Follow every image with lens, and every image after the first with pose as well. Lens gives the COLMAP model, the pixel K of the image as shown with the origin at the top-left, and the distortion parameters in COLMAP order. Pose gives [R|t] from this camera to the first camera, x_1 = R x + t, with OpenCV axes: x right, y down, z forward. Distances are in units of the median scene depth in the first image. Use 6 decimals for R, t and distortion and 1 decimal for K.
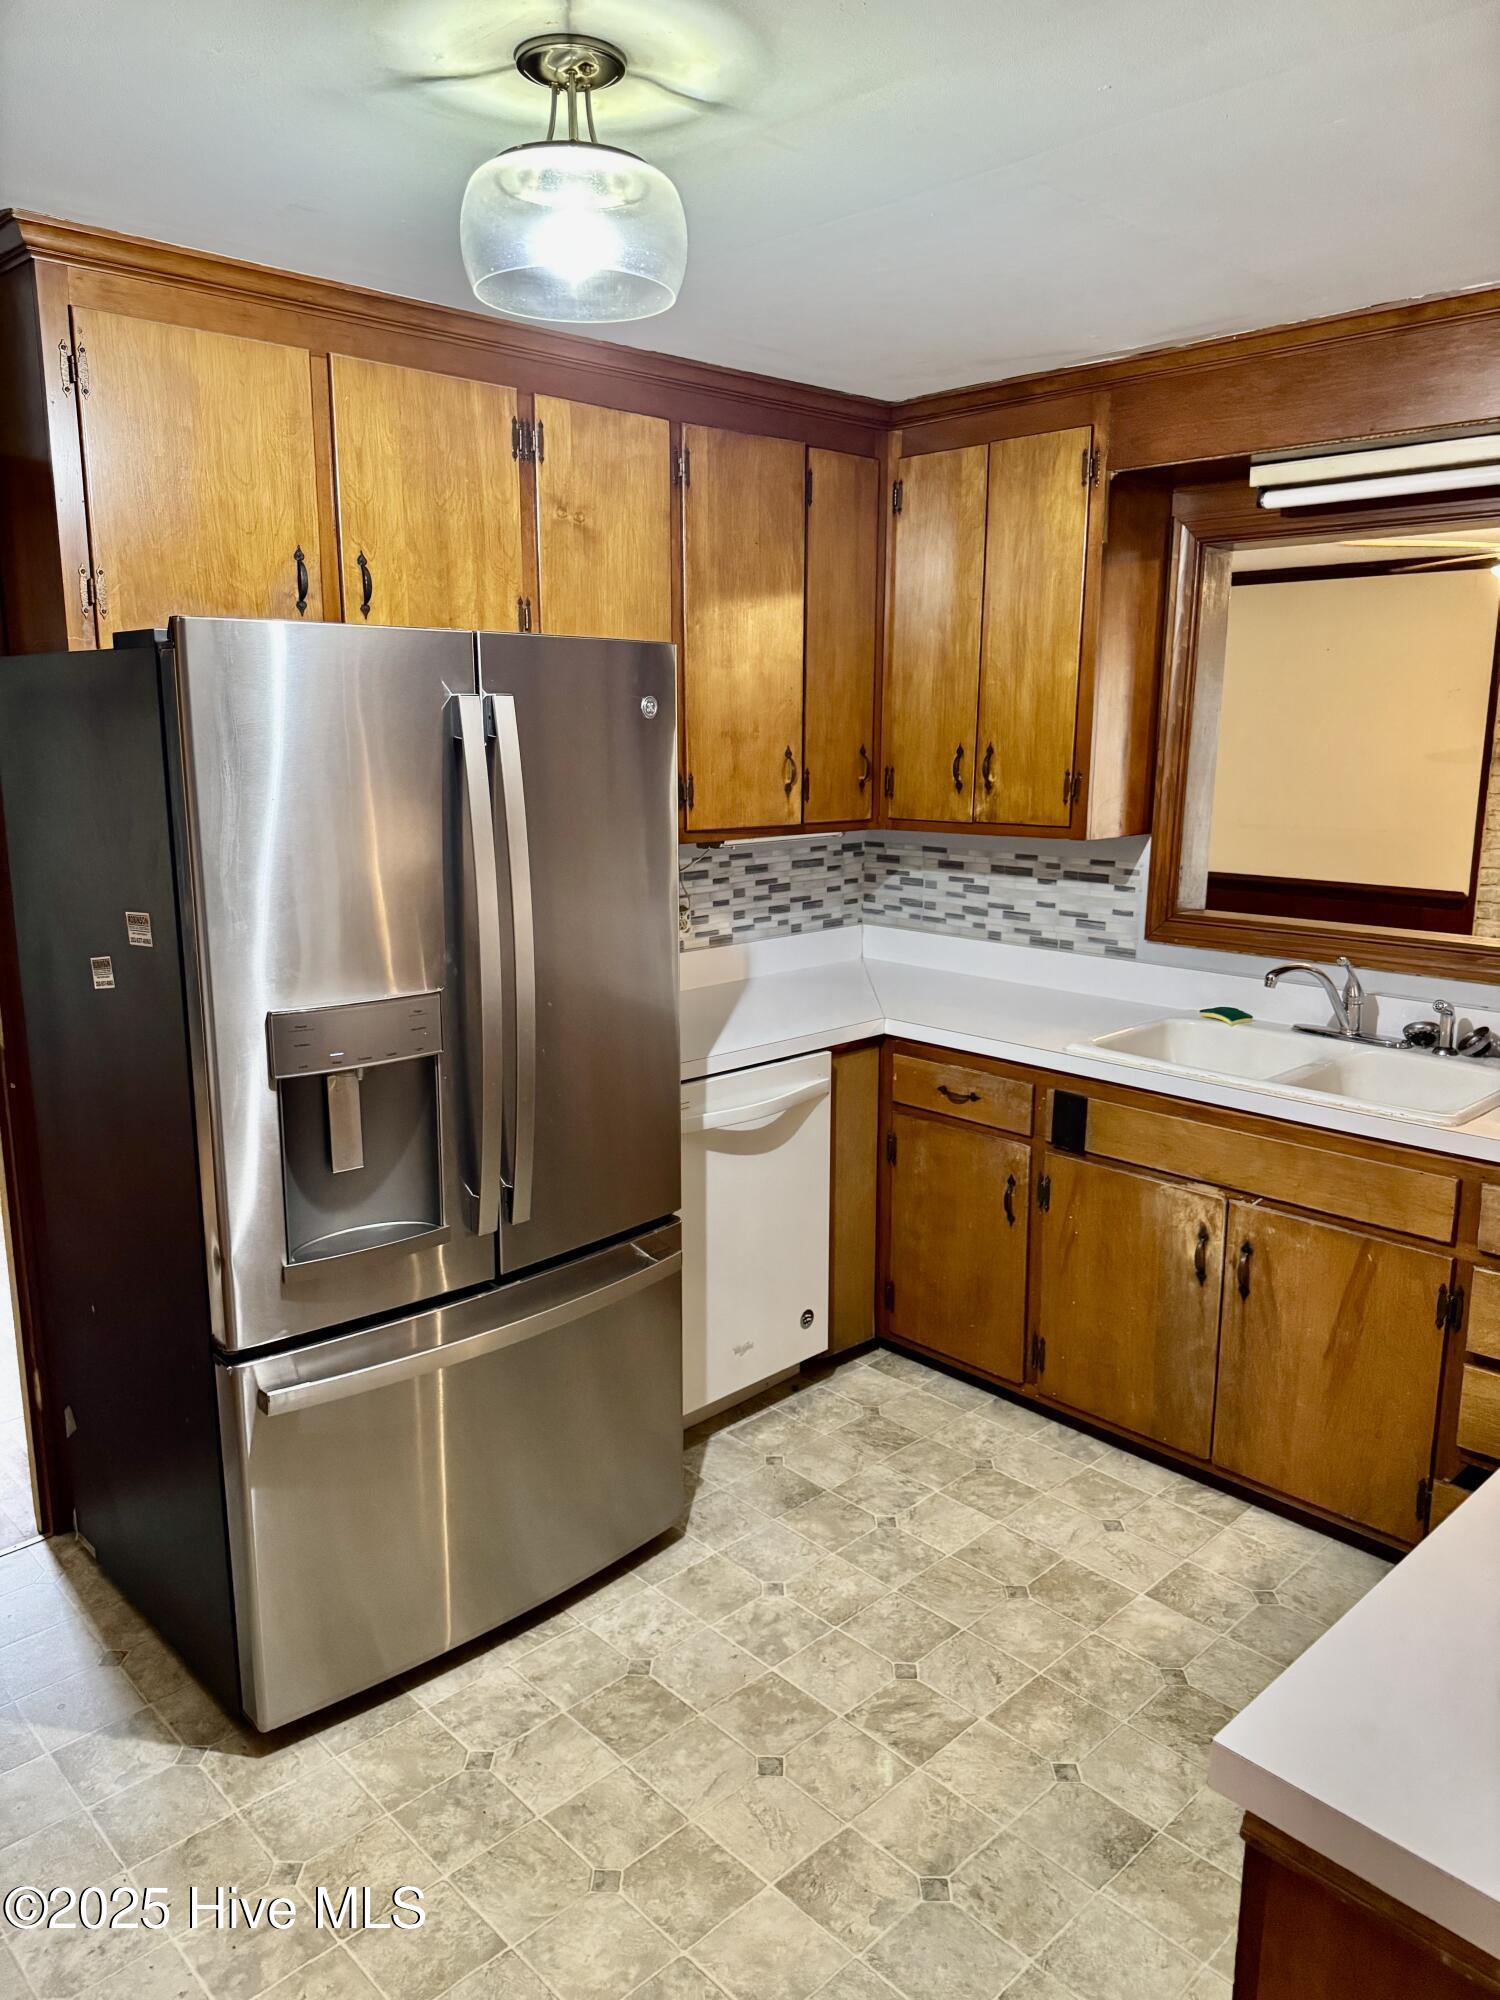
lens RADIAL K [[1427.4, 0, 750.0], [0, 1427.4, 1000.0], [0, 0, 1]] dist [0.116294, -0.184904]
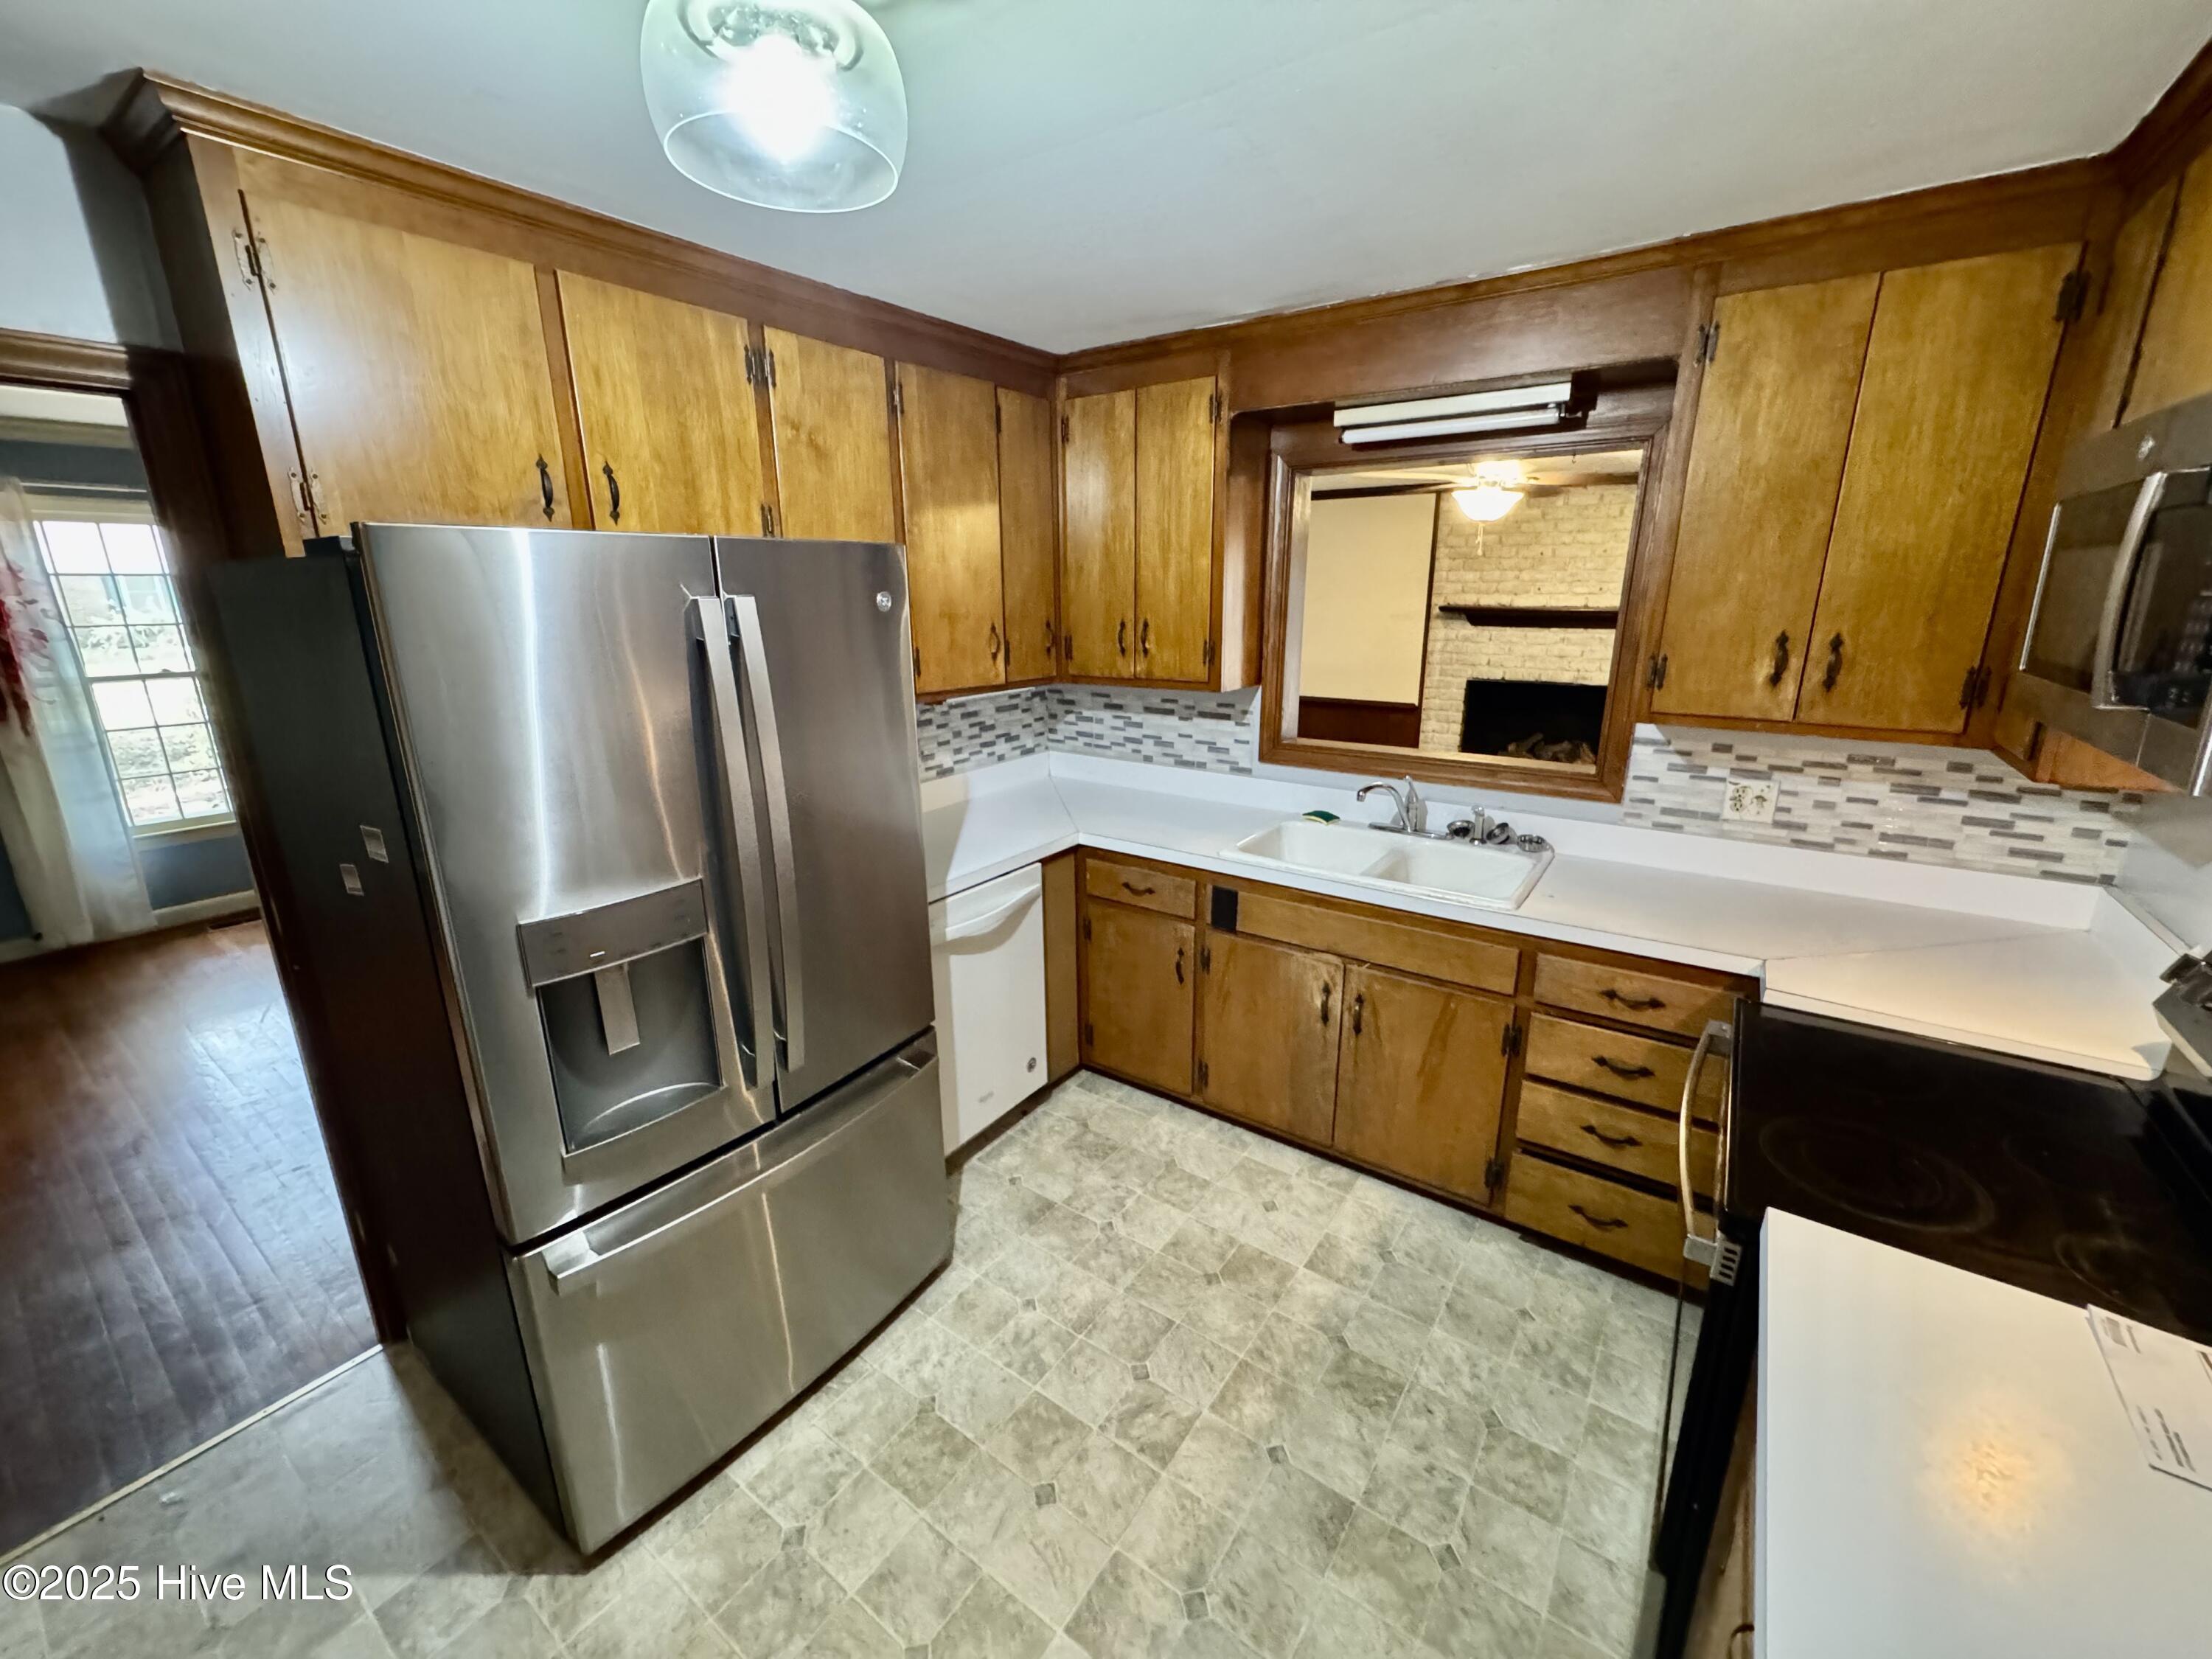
lens RADIAL K [[885.3, 0, 1110.2], [0, 885.3, 821.6], [0, 0, 1]] dist [-0.002032, -0.000238]
pose [[0.982398, -0.055852, 0.178254, -0.025354], [0.043675, 0.996482, 0.071525, -0.063253], [-0.181622, -0.062481, 0.981381, 0.233516]]
